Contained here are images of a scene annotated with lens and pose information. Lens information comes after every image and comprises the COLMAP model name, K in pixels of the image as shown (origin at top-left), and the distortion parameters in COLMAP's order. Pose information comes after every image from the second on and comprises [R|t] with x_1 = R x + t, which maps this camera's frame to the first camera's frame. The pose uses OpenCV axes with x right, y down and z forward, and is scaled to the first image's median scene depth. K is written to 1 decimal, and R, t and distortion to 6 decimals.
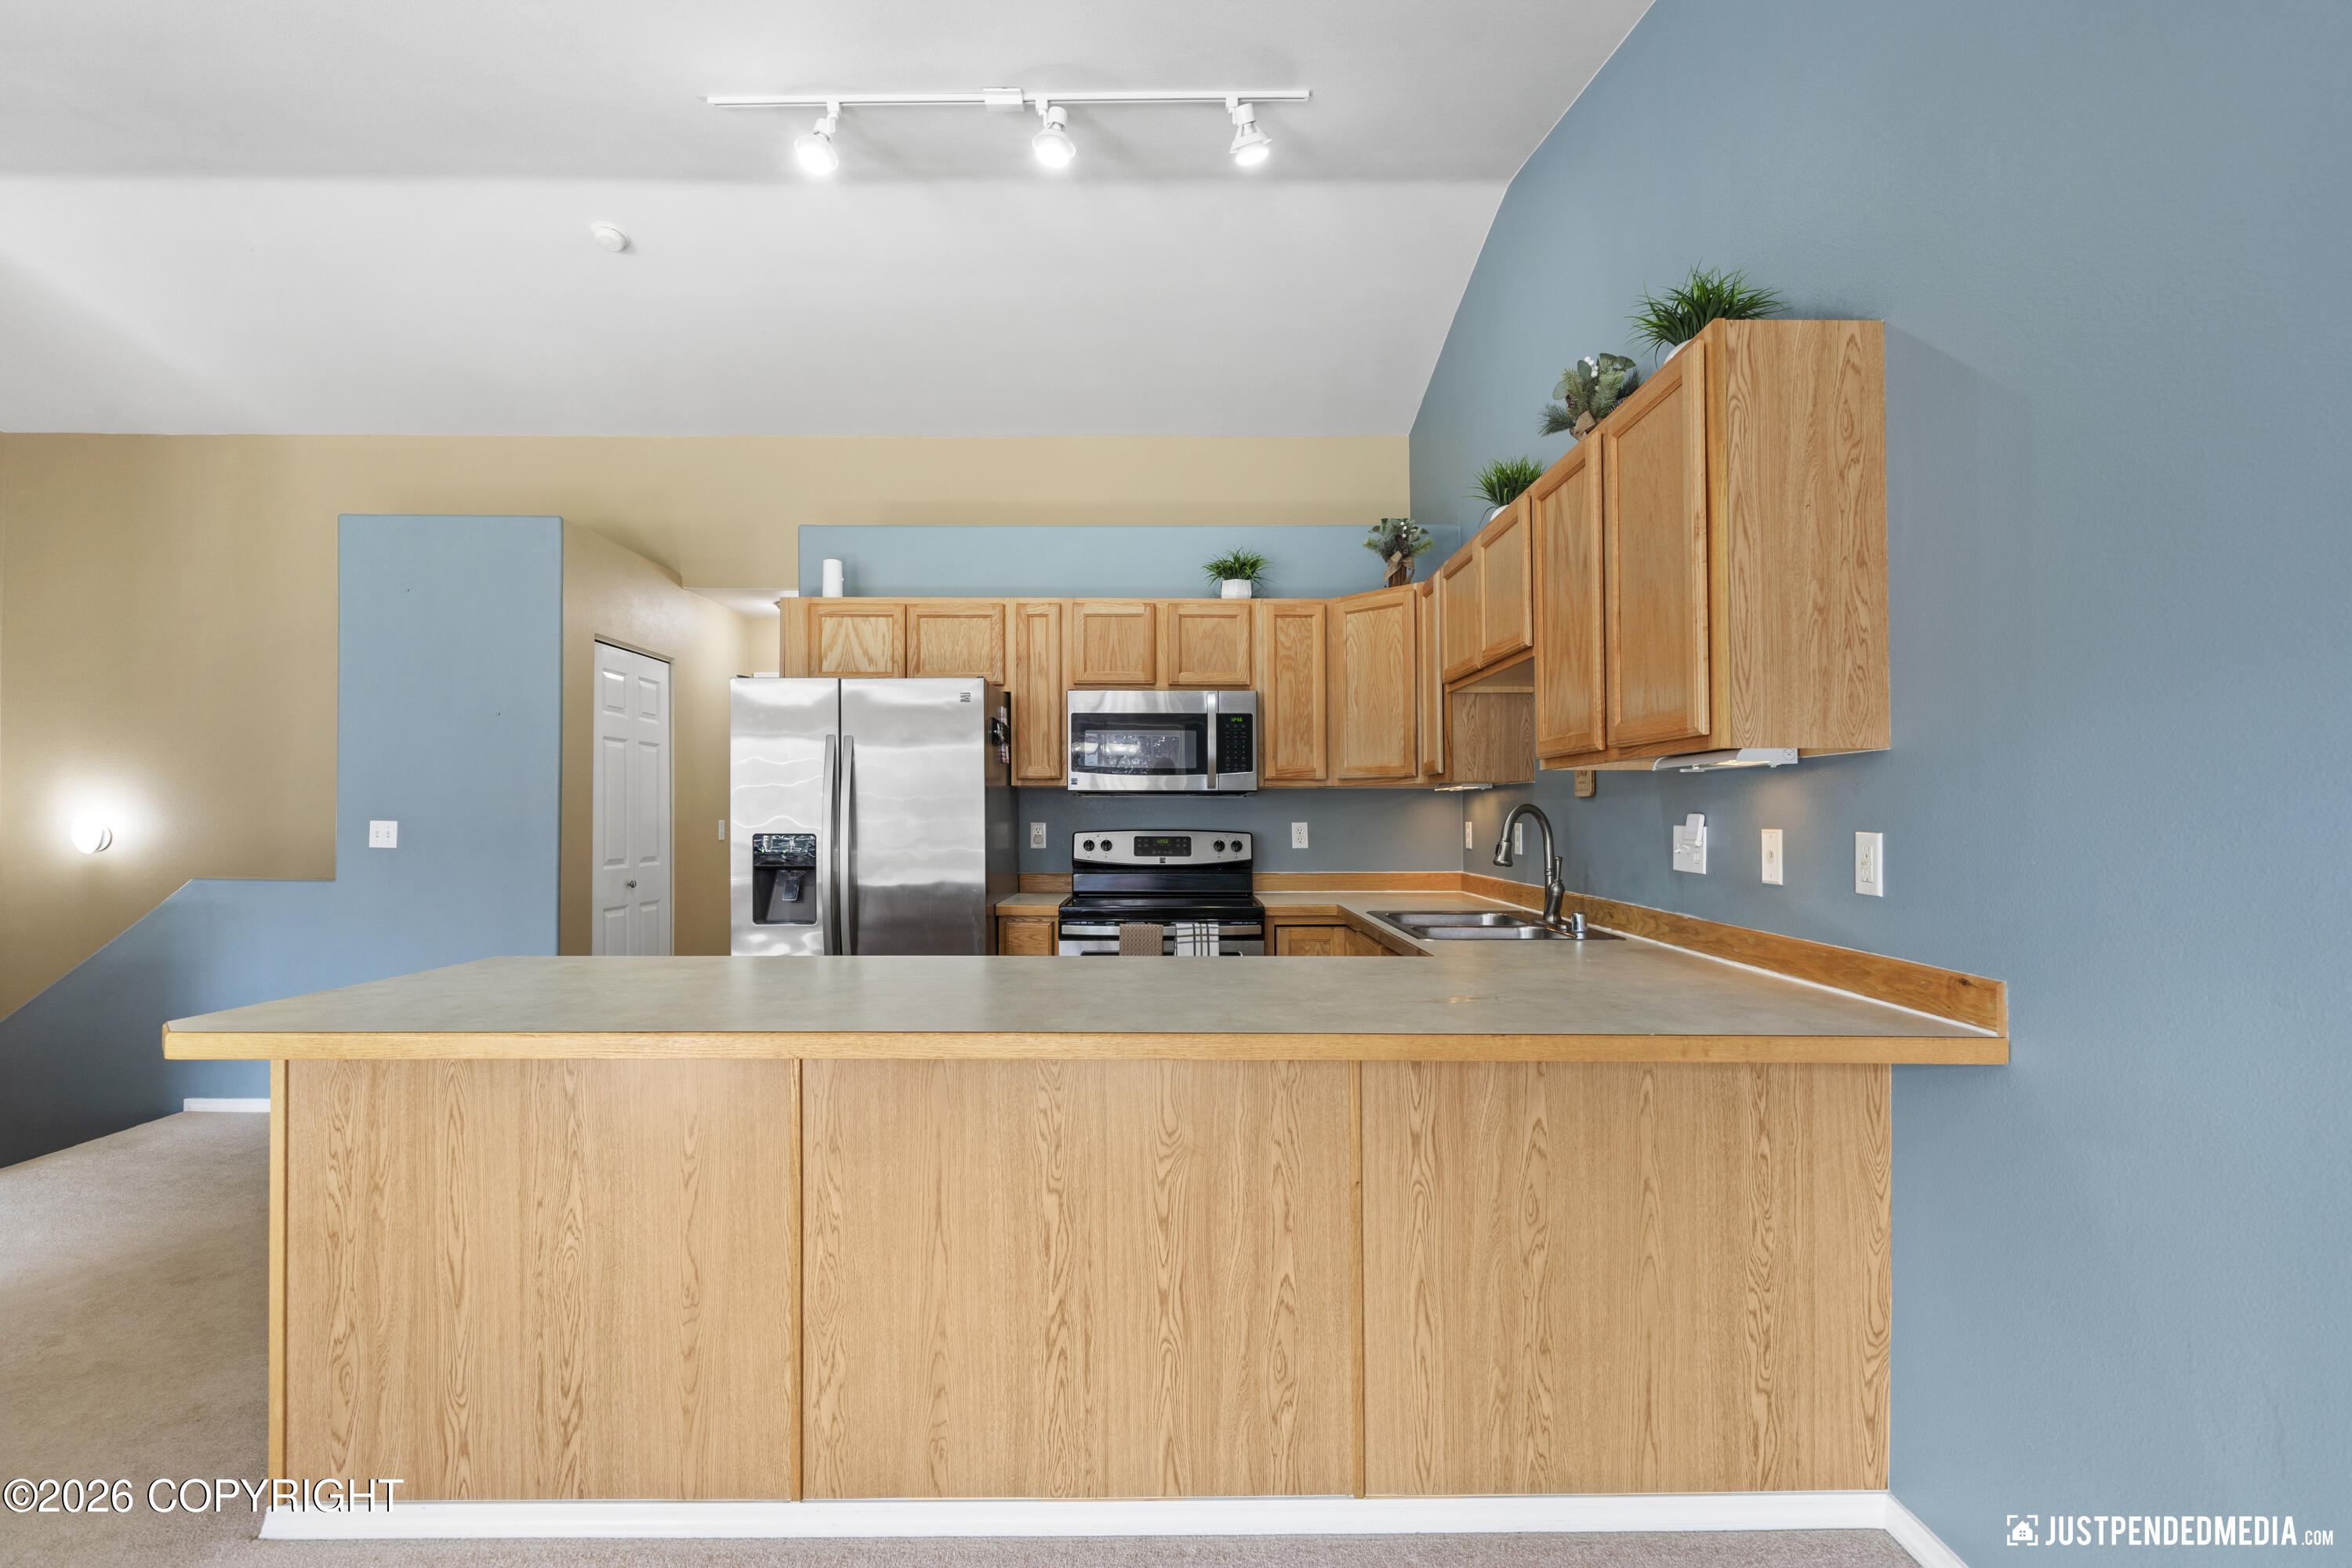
lens RADIAL K [[1076.2, 0, 1166.7], [0, 1076.2, 806.5], [0, 0, 1]] dist [-0.005131, 0.000679]
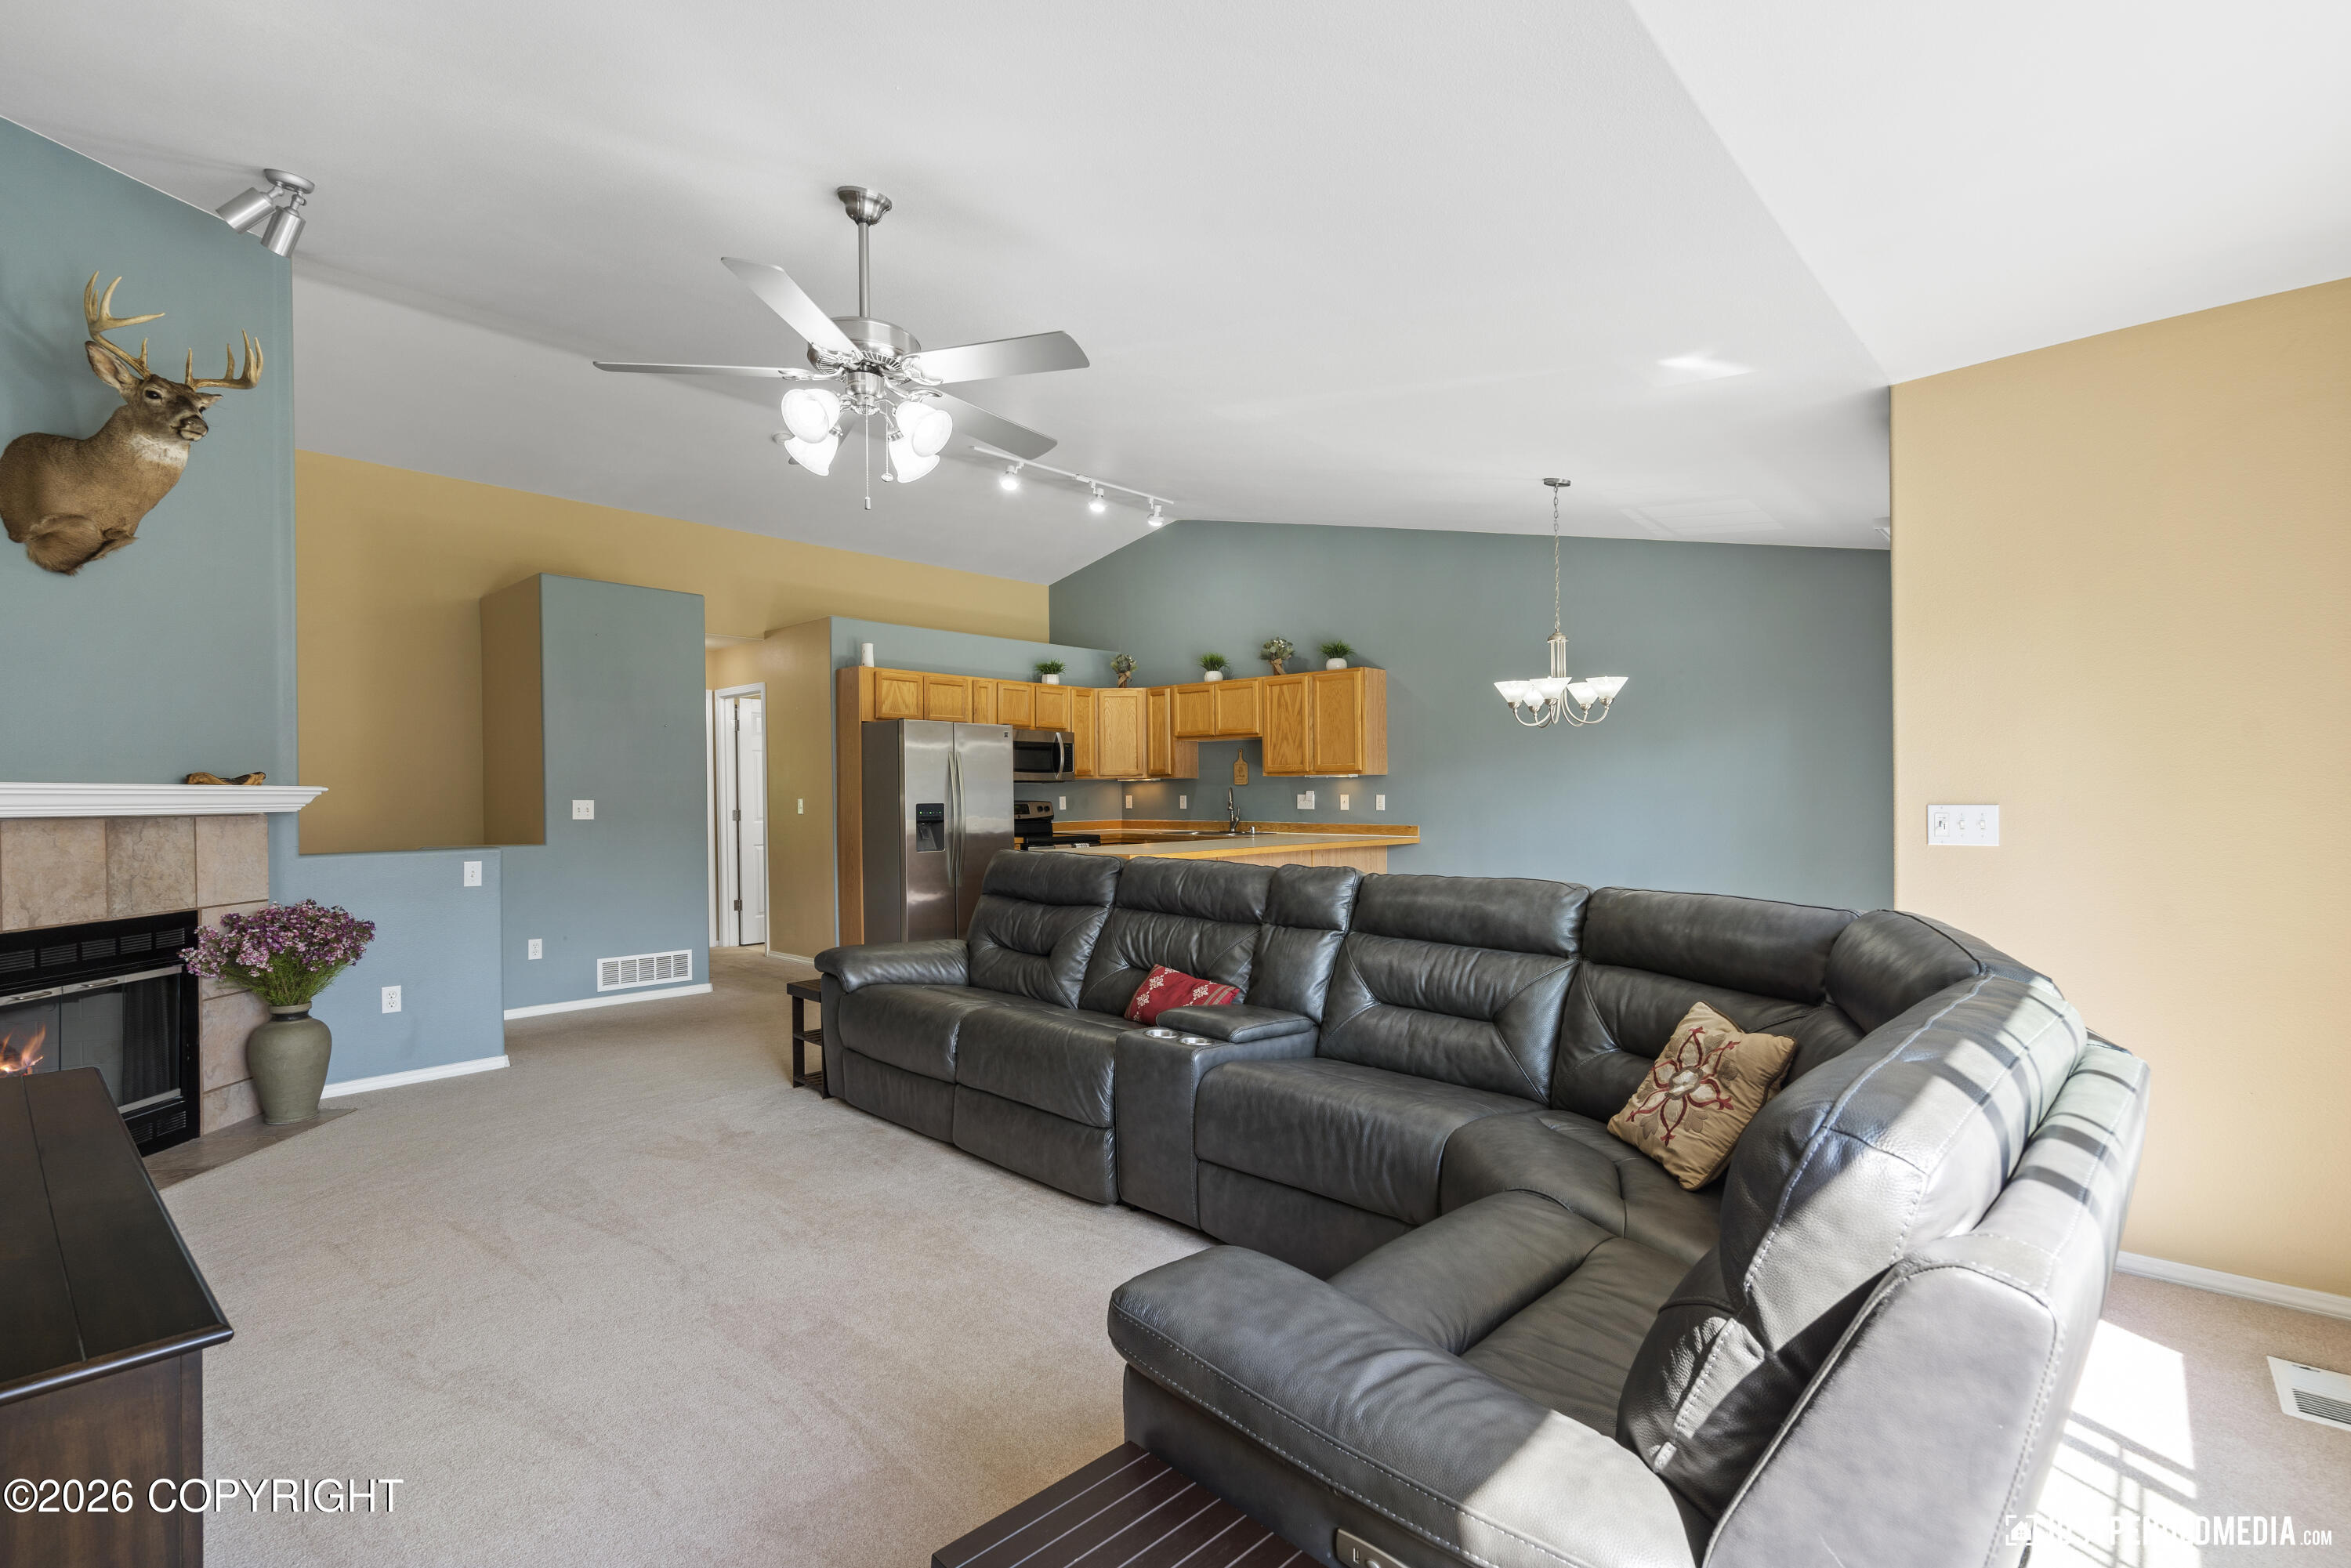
lens RADIAL K [[1075.7, 0, 1178.9], [0, 1075.7, 800.5], [0, 0, 1]] dist [-0.005131, 0.000679]
pose [[0.670192, -0.009748, 0.742123, -1.291097], [0.001896, 0.999933, 0.011422, -0.000739], [-0.742185, -0.006248, 0.670166, -0.516881]]
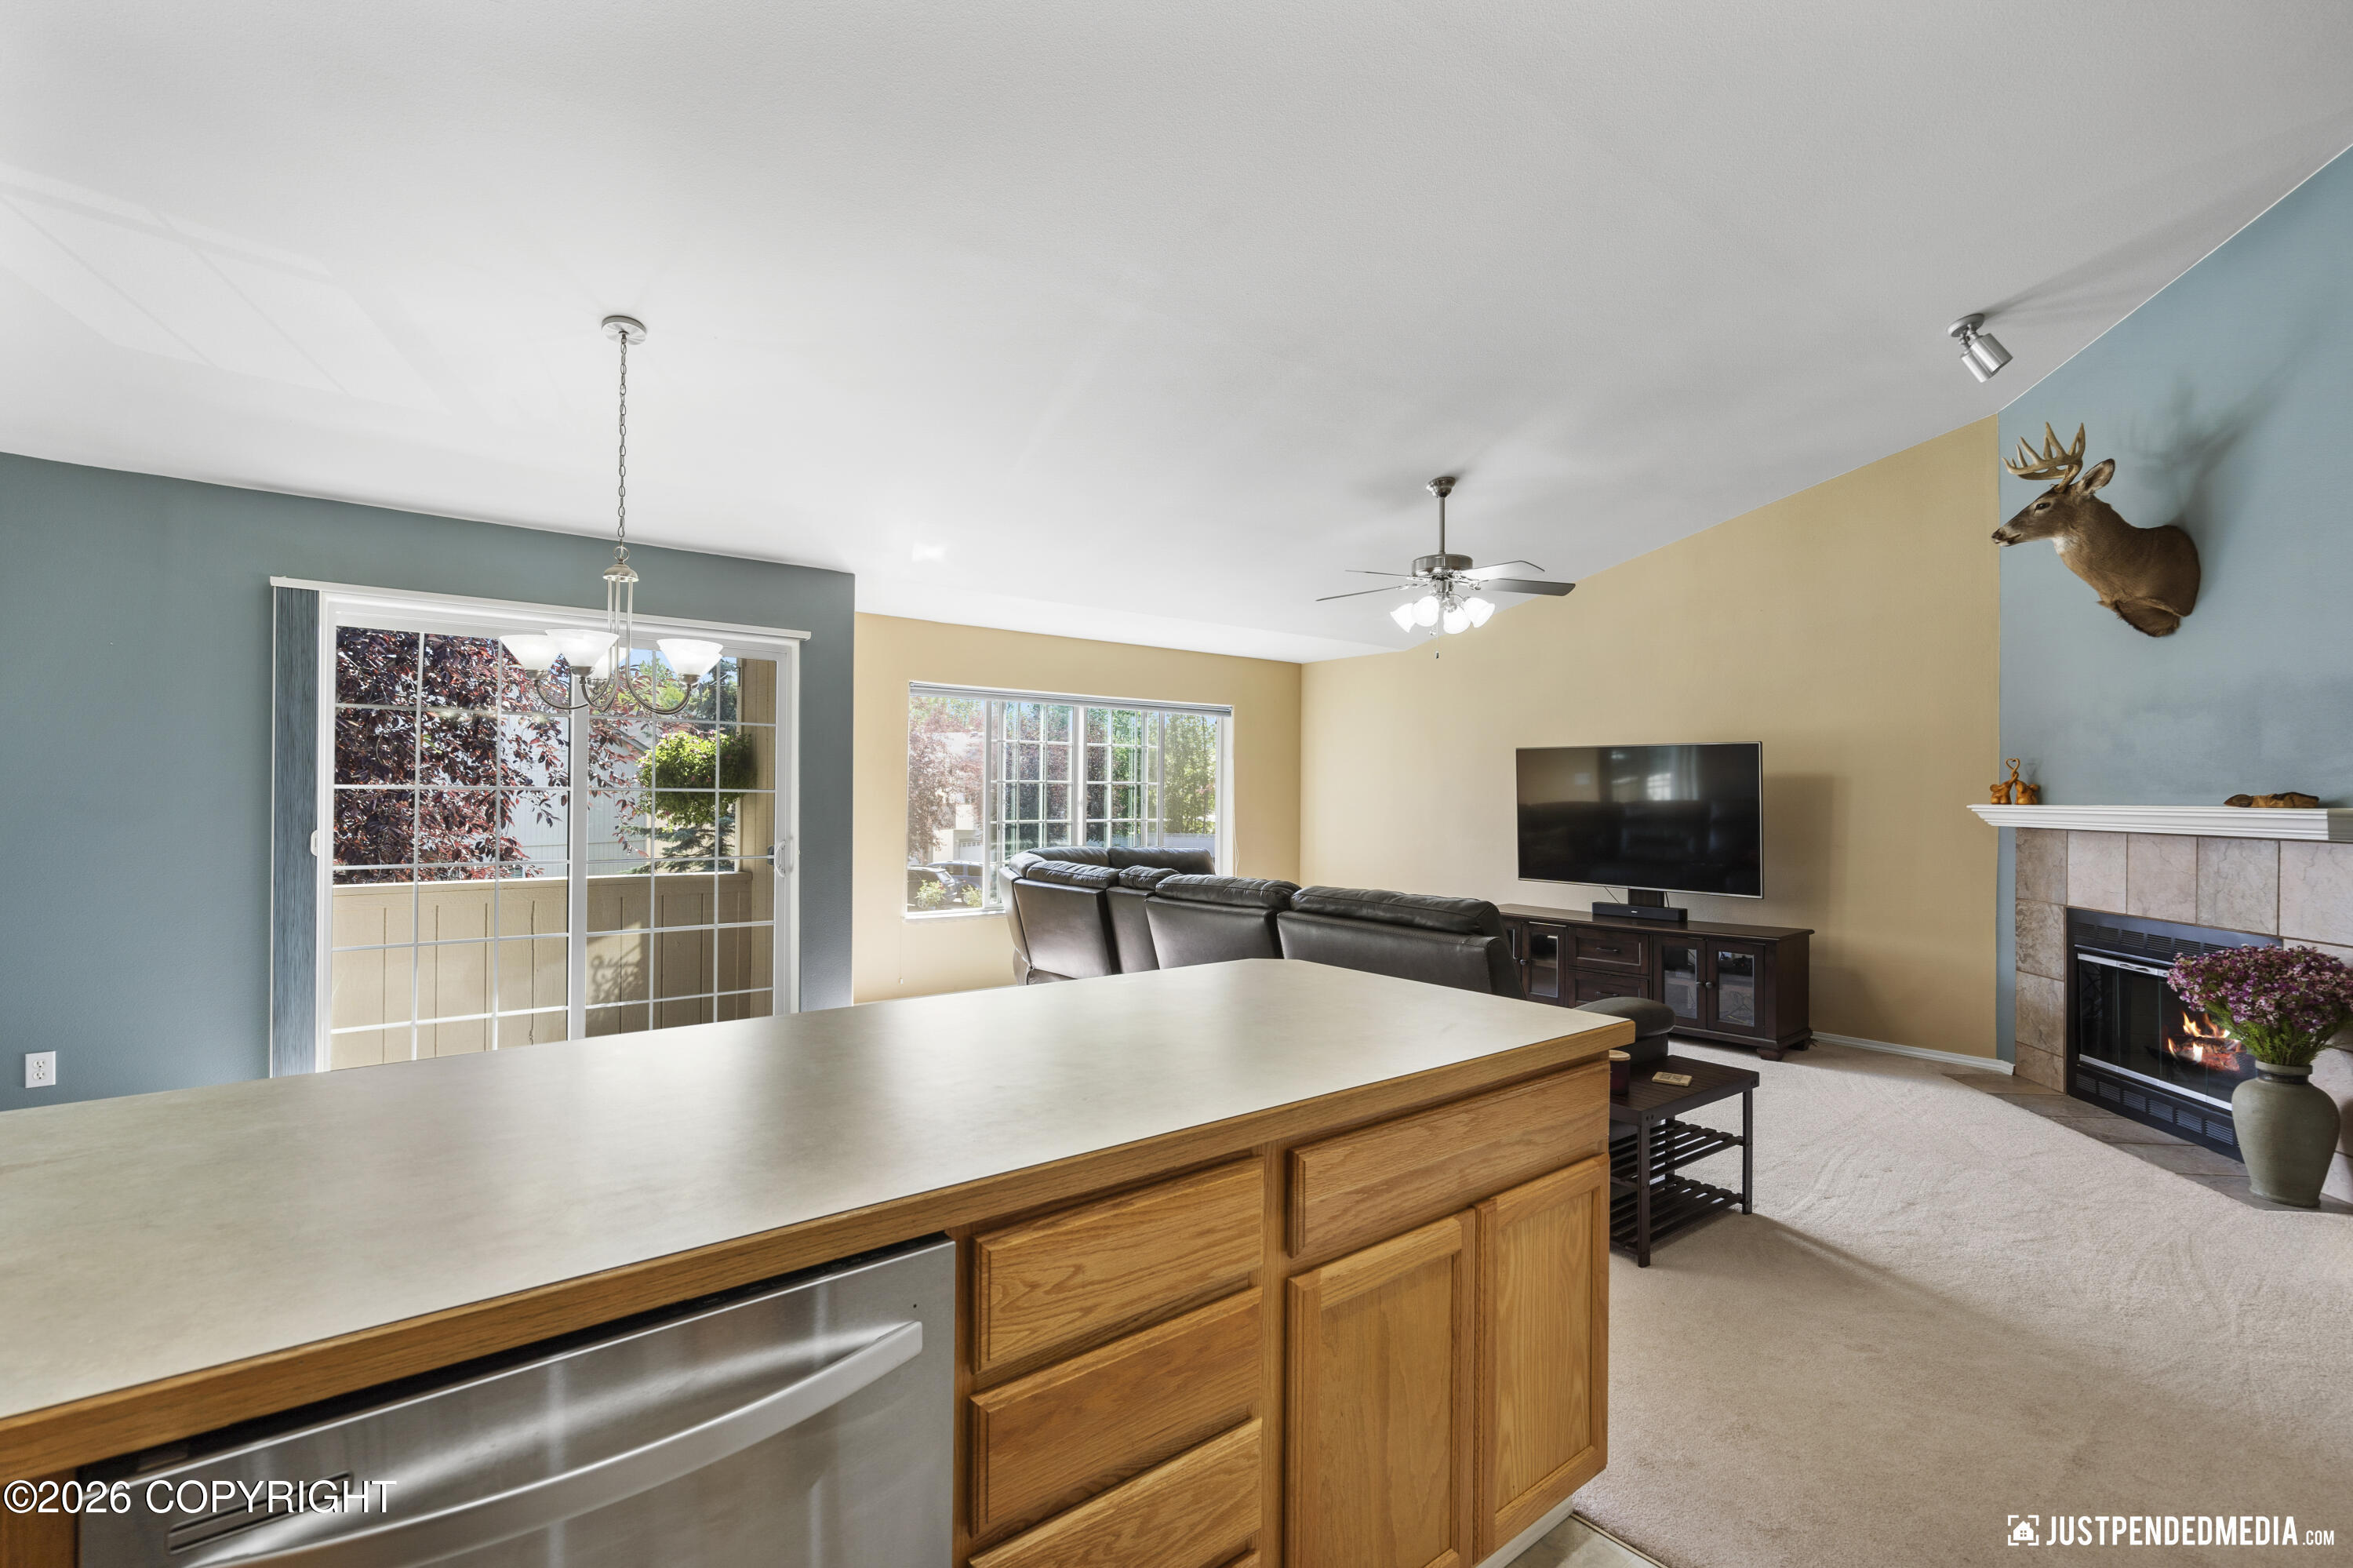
lens RADIAL K [[1076.7, 0, 1161.0], [0, 1076.7, 787.6], [0, 0, 1]] dist [-0.005131, 0.000679]
pose [[-0.776437, -0.013752, -0.630045, 0.075138], [-0.003797, 0.999846, -0.017144, -0.002222], [0.630184, -0.010919, -0.776369, 0.810811]]
